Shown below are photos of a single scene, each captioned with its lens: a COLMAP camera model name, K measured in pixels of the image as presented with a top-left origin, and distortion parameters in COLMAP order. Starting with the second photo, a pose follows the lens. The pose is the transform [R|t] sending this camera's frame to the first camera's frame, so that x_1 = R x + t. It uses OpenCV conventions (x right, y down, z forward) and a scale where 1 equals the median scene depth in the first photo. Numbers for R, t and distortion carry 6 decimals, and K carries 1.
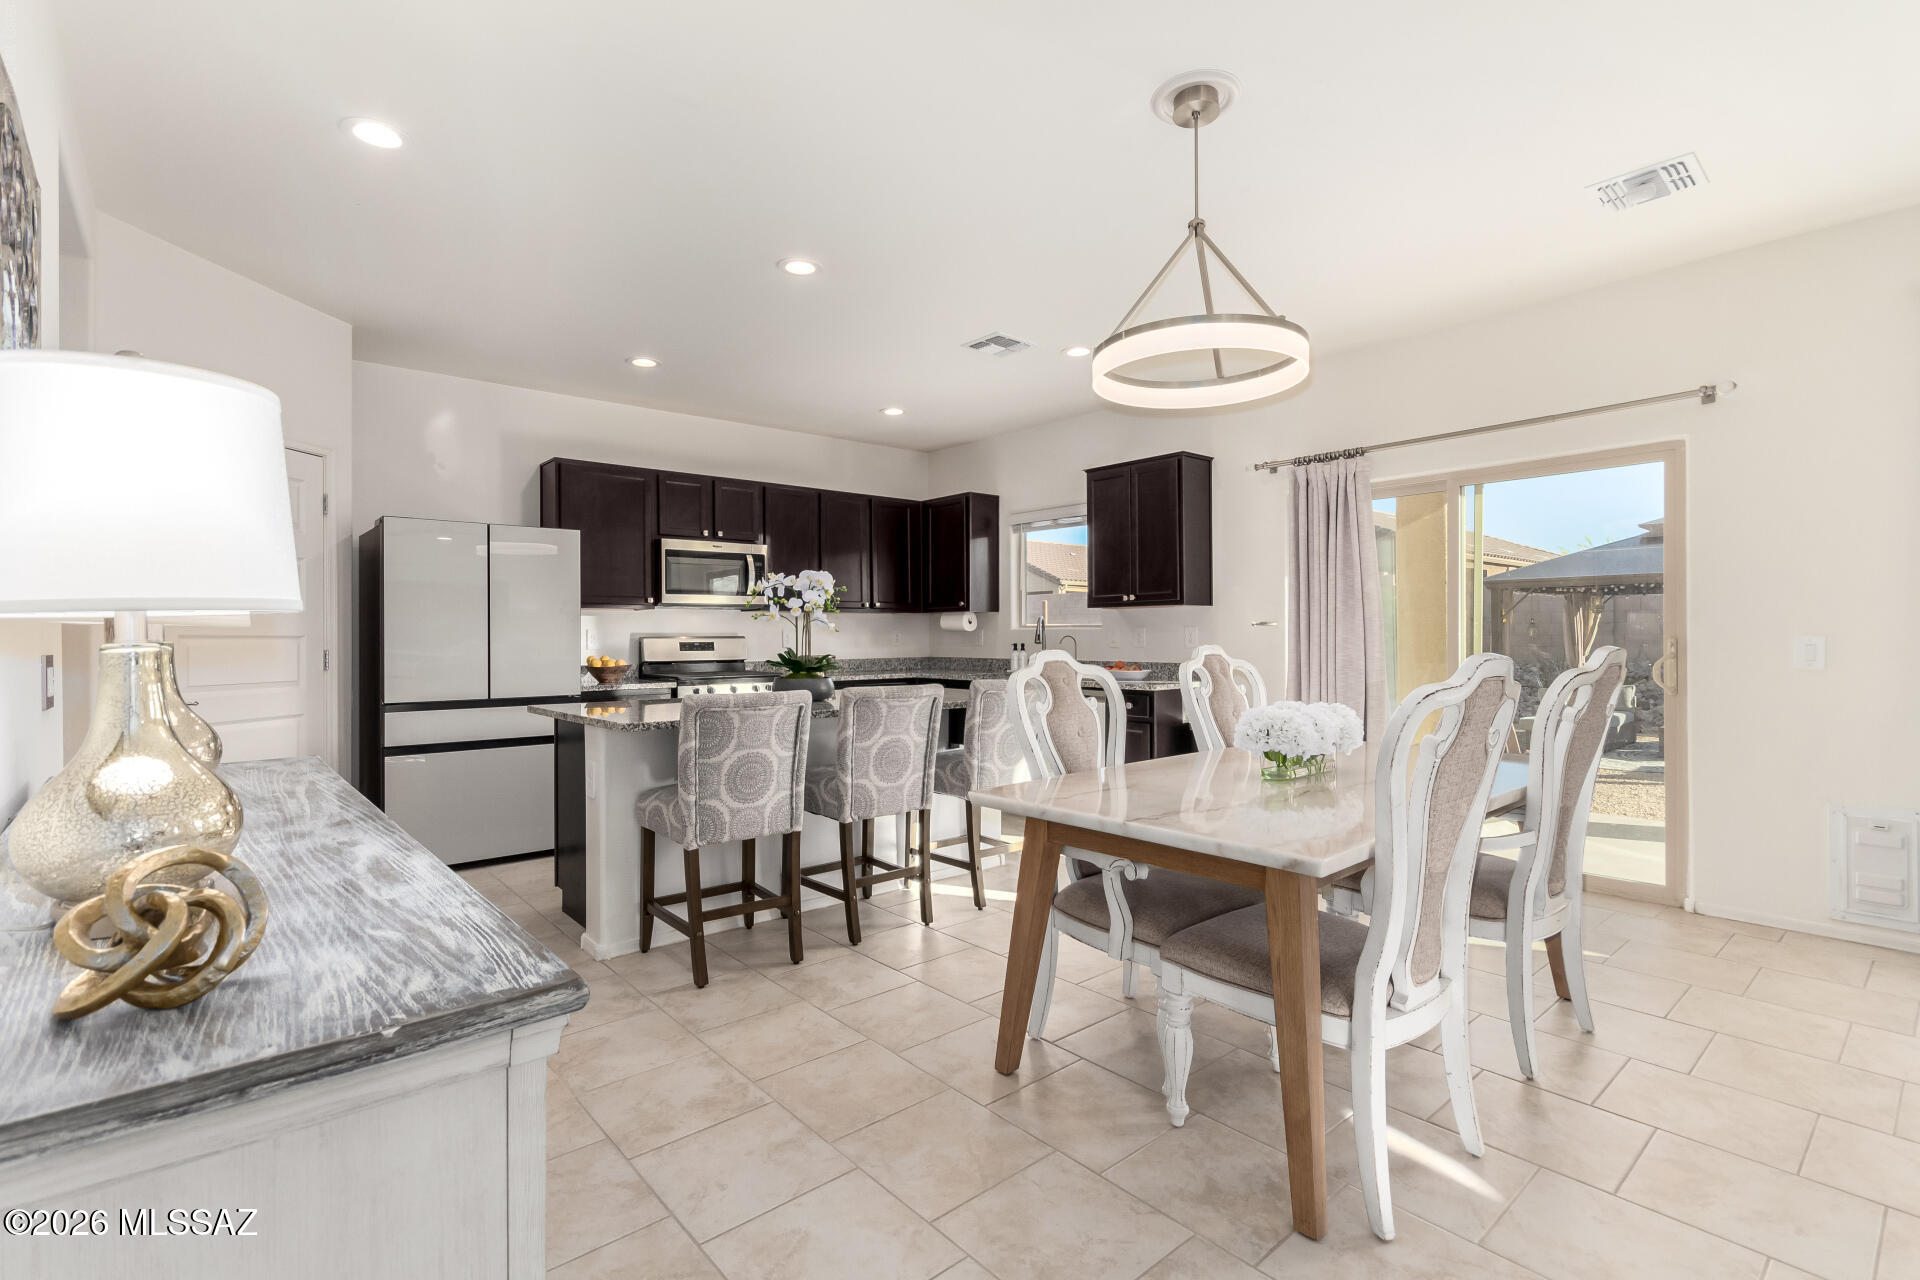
lens RADIAL K [[892.3, 0, 961.5], [0, 892.3, 638.1], [0, 0, 1]] dist [0.006259, -0.001326]
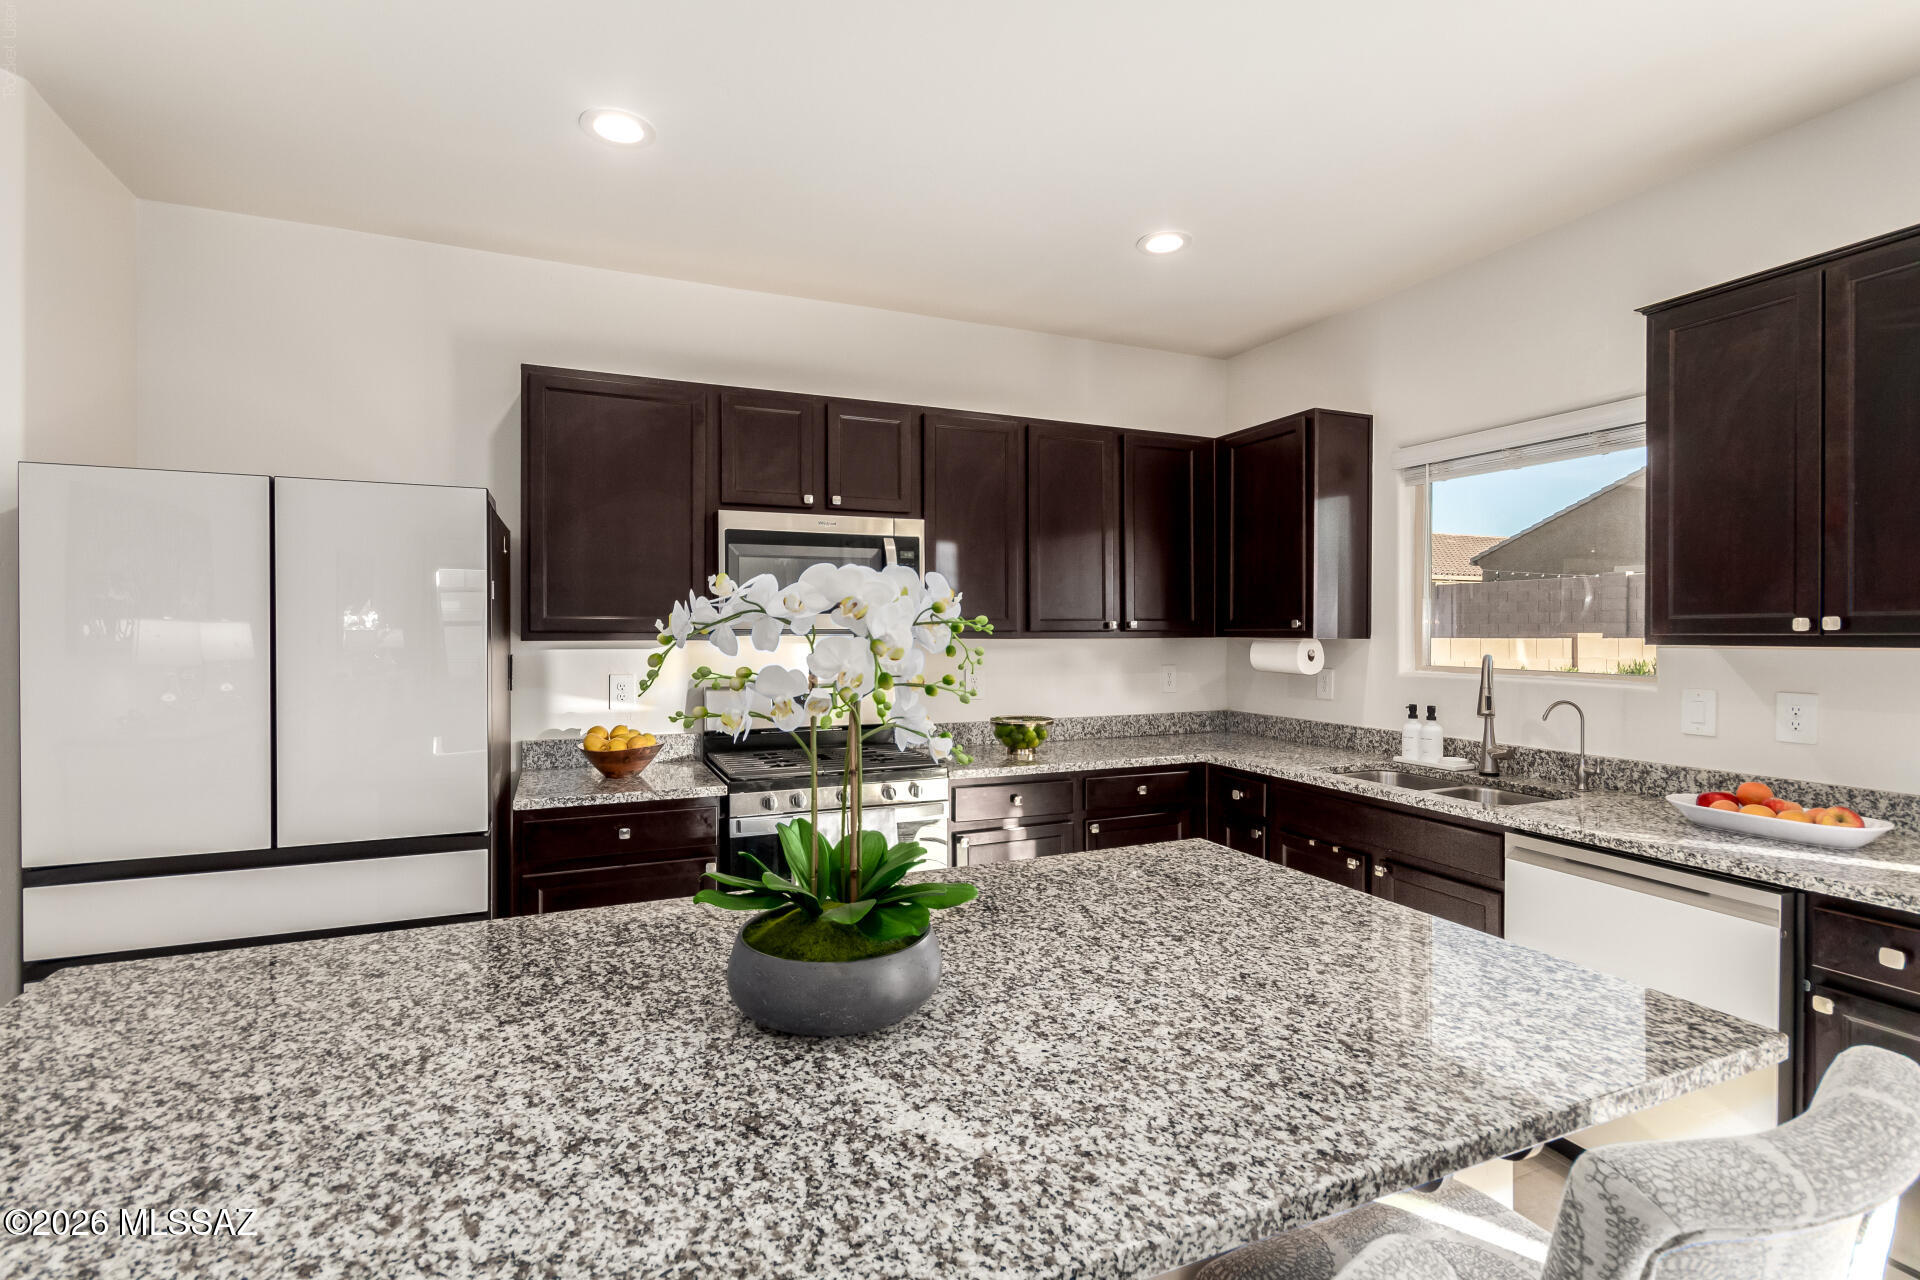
lens RADIAL K [[892.3, 0, 952.1], [0, 892.3, 637.4], [0, 0, 1]] dist [0.006259, -0.001326]
pose [[0.951385, 0.007636, -0.307909, -0.038177], [-0.006108, 0.999964, 0.005924, -0.040594], [0.307943, -0.003755, 0.951397, 0.554170]]
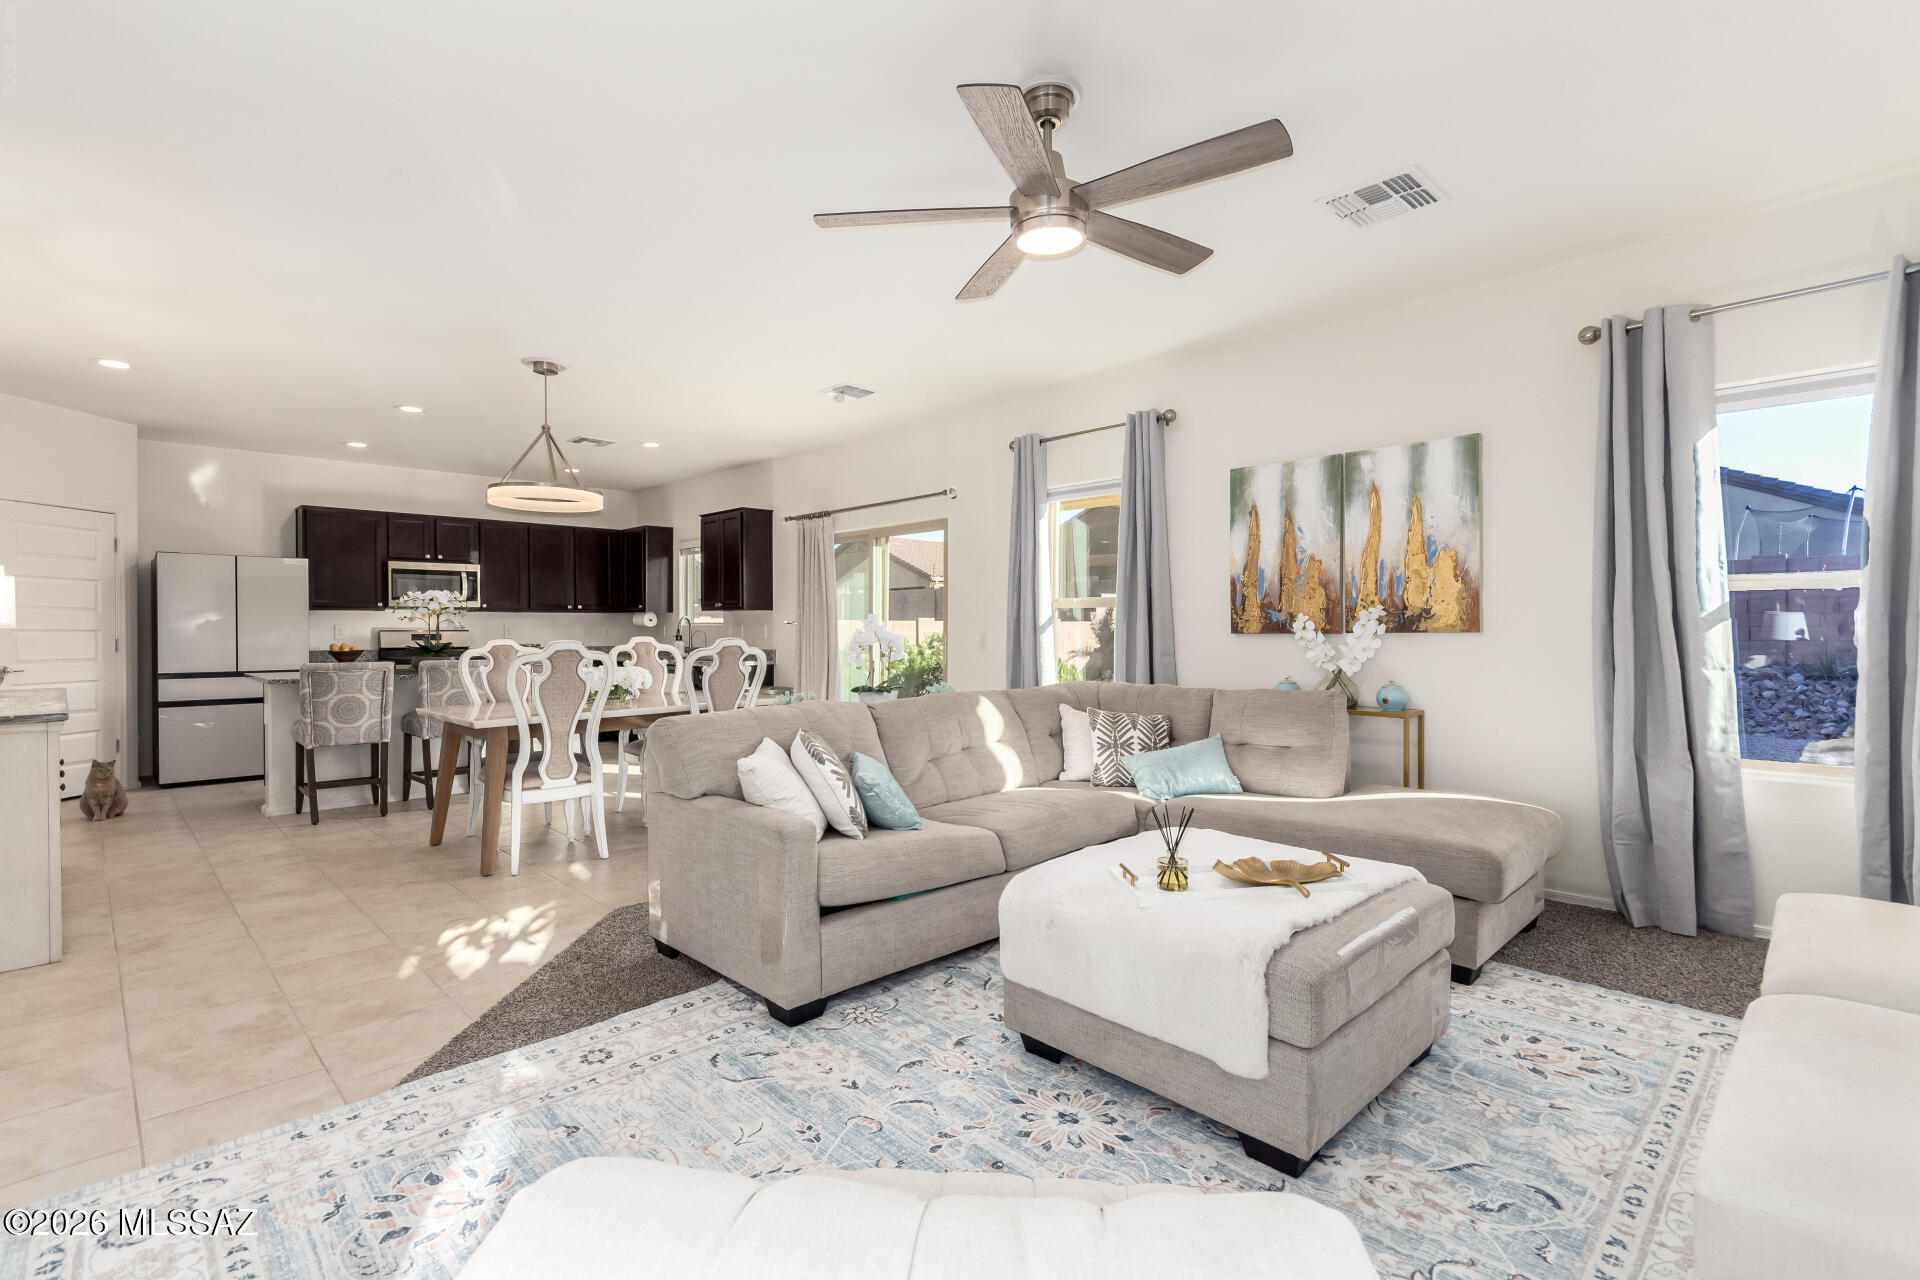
lens RADIAL K [[892.3, 0, 970.1], [0, 892.3, 630.8], [0, 0, 1]] dist [0.006259, -0.001326]
pose [[0.997530, 0.002913, 0.070174, 0.510912], [-0.002971, 0.999995, 0.000717, -0.004708], [-0.070172, -0.000924, 0.997534, -0.509022]]
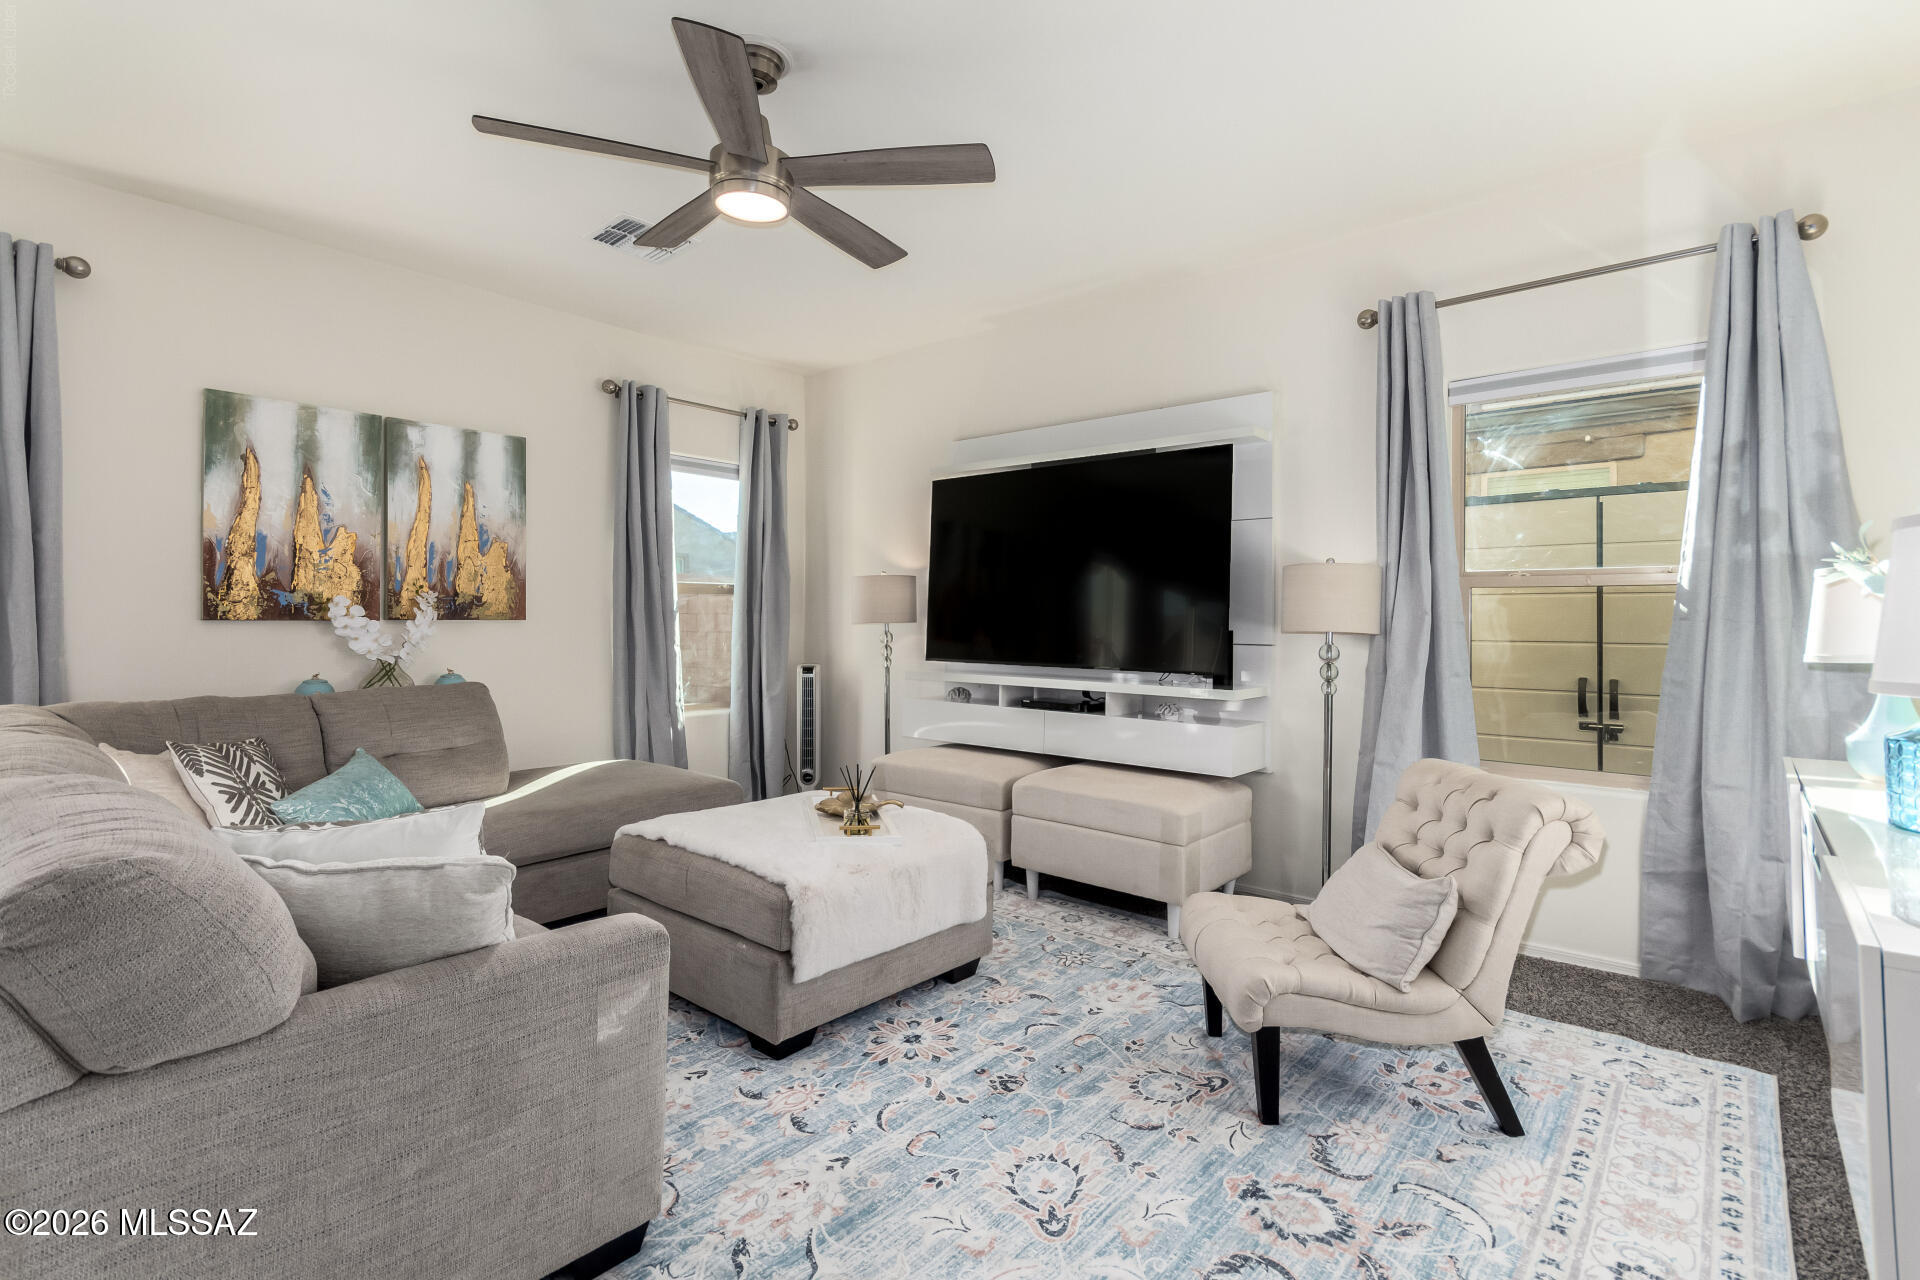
lens RADIAL K [[892.3, 0, 975.1], [0, 892.3, 613.7], [0, 0, 1]] dist [0.006259, -0.001326]
pose [[-0.165188, 0.013218, 0.986174, 0.116528], [-0.004902, 0.999887, -0.014223, -0.000254], [-0.986250, -0.007184, -0.165105, -0.064816]]
